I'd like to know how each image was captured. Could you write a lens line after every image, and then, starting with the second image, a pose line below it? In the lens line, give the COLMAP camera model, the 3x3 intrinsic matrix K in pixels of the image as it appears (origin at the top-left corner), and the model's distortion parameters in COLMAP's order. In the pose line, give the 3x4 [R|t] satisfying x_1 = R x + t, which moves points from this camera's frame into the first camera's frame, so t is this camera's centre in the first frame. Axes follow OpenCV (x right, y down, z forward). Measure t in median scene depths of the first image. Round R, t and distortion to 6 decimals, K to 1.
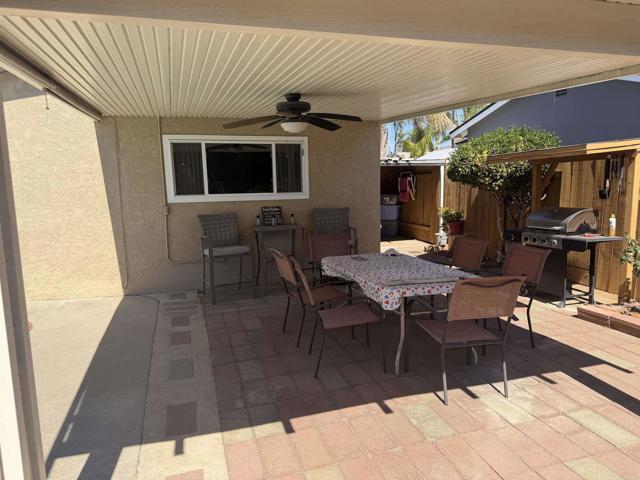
lens RADIAL K [[443.0, 0, 320.0], [0, 443.0, 240.0], [0, 0, 1]] dist [0.106588, -0.001917]
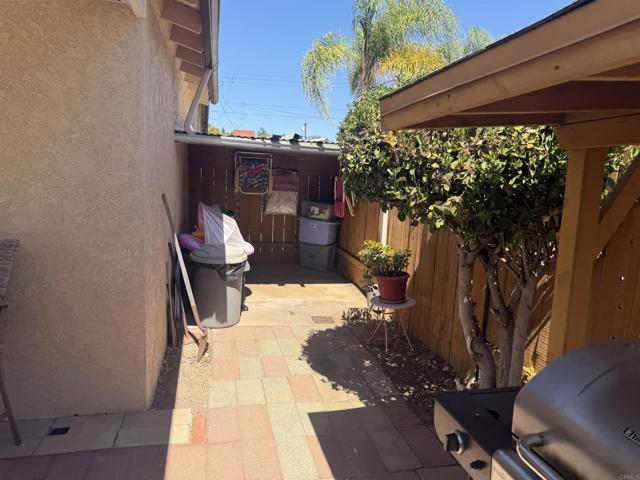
lens RADIAL K [[443.0, 0, 320.0], [0, 443.0, 240.0], [0, 0, 1]] dist [0.106588, -0.001917]
pose [[0.997243, 0.062299, -0.040322, 0.310603], [-0.061991, 0.998038, 0.008833, -0.097139], [0.040793, -0.006309, 0.999148, 0.668027]]
